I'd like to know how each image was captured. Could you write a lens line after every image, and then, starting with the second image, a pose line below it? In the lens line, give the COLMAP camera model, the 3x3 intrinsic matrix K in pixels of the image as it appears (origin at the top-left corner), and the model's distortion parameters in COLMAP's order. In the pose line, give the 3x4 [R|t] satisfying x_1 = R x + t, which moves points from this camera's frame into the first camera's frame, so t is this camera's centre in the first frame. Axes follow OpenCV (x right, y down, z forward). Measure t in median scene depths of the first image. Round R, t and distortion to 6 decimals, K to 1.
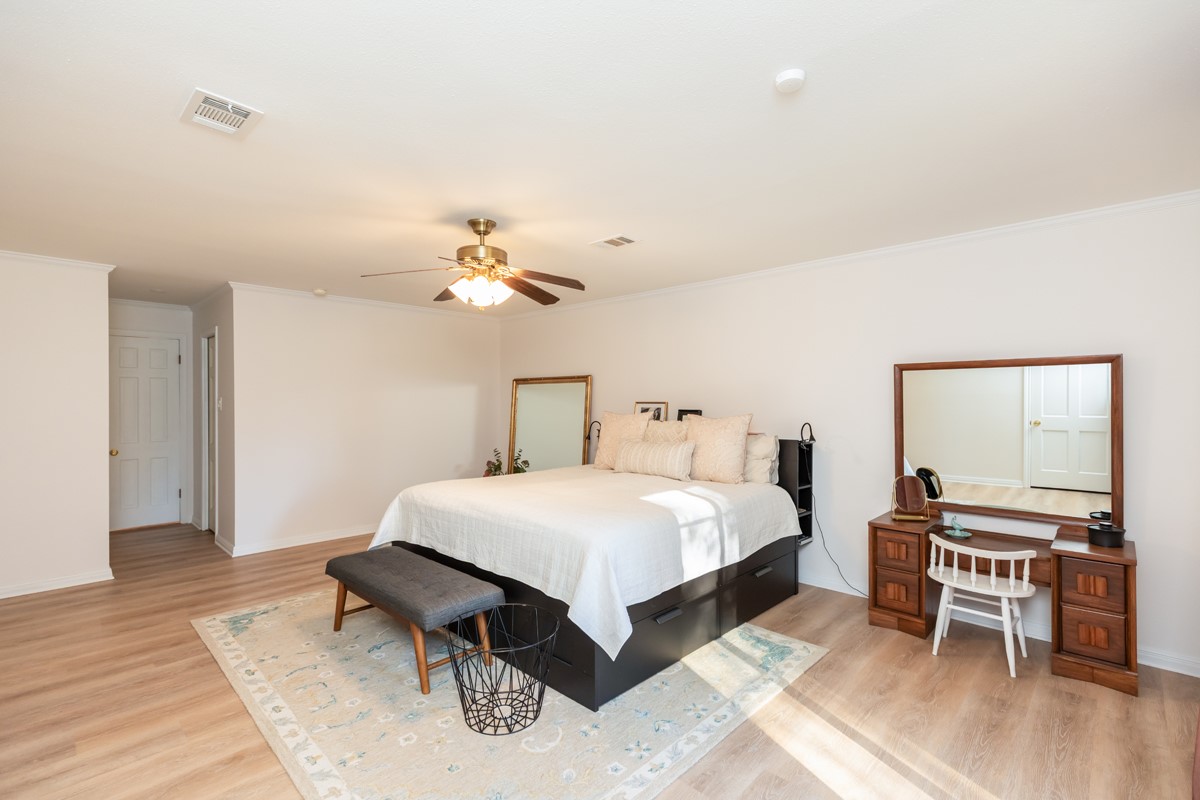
lens RADIAL K [[538.7, 0, 600.0], [0, 538.7, 400.0], [0, 0, 1]] dist [-0.000289, -0.000118]
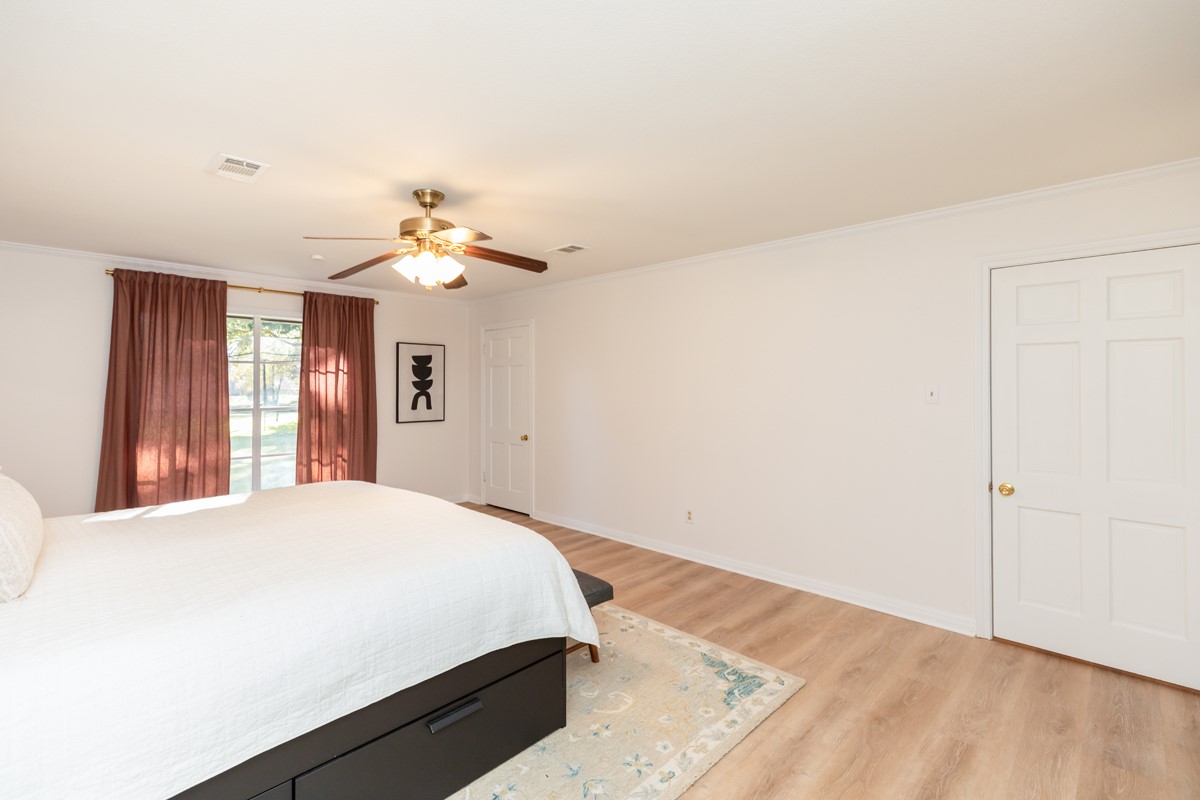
lens RADIAL K [[538.7, 0, 600.0], [0, 538.7, 400.0], [0, 0, 1]] dist [-0.000289, -0.000118]
pose [[-0.999993, -0.000582, 0.003735, -0.503737], [-0.000580, 1.000000, 0.000716, 0.015734], [-0.003736, 0.000714, -0.999993, 1.873944]]
